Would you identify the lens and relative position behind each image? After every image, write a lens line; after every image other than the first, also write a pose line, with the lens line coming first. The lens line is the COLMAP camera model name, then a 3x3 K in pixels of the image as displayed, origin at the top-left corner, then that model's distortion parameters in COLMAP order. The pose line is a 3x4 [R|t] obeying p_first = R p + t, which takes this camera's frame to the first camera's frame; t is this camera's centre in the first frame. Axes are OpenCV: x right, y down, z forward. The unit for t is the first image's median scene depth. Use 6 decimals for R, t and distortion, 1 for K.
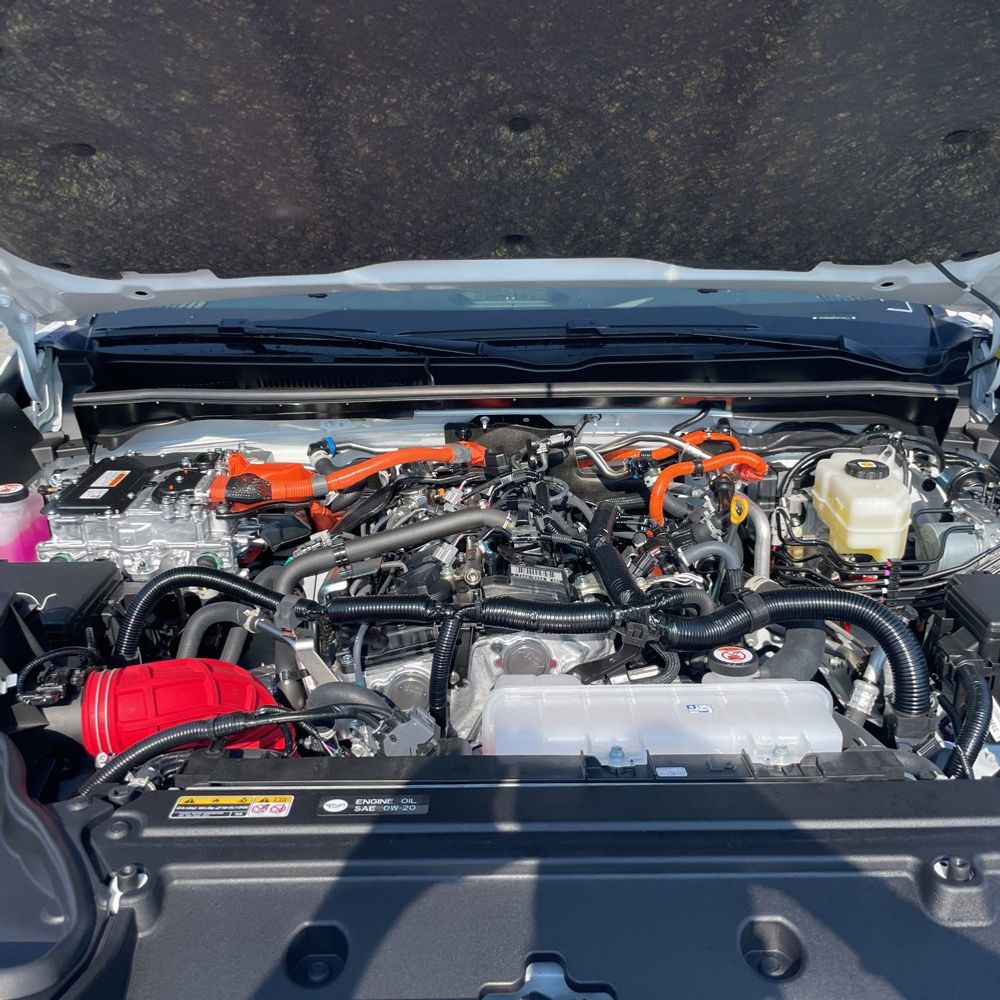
lens RADIAL K [[1016.5, 0, 498.4], [0, 1016.5, 492.4], [0, 0, 1]] dist [0.082606, -0.123895]
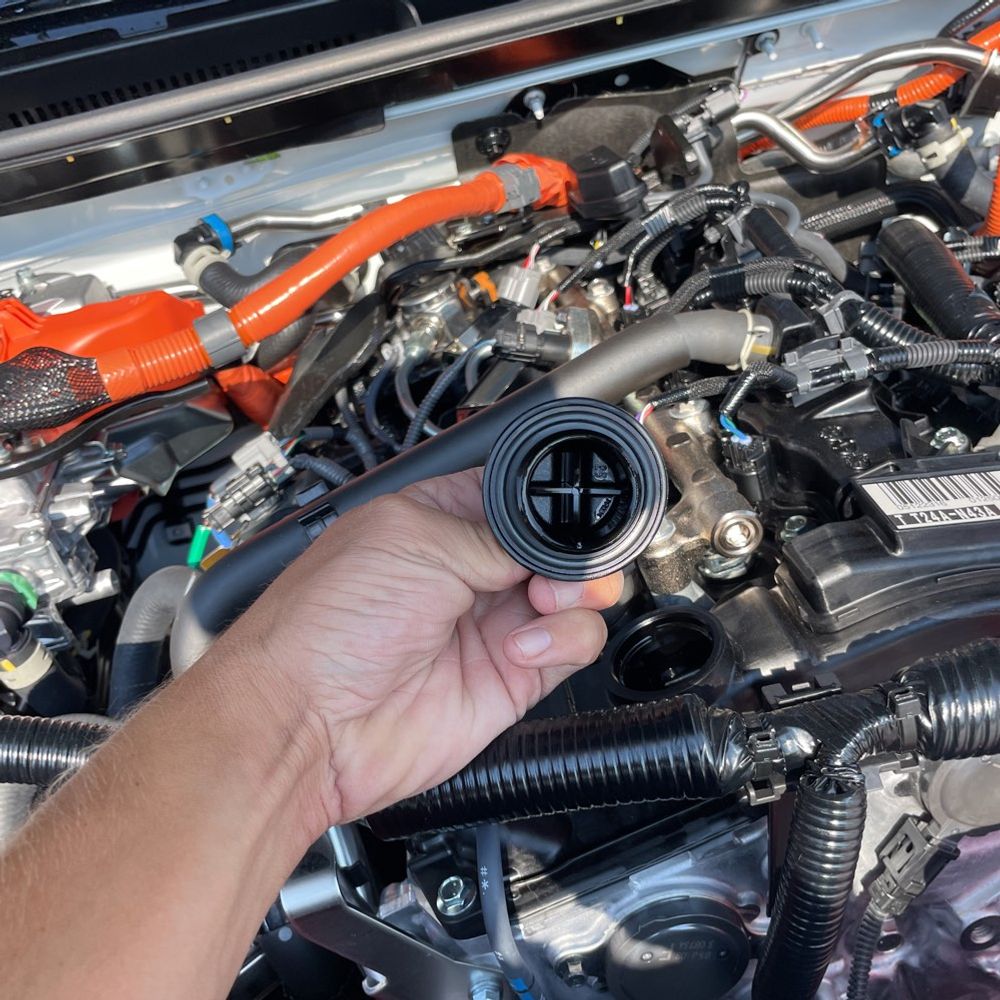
lens RADIAL K [[1016.5, 0, 498.4], [0, 1016.5, 492.4], [0, 0, 1]] dist [0.082606, -0.123895]
pose [[0.973139, -0.228678, 0.026584, -0.083410], [0.214690, 0.943123, 0.253827, -0.025980], [-0.083117, -0.241301, 0.966884, 0.525442]]
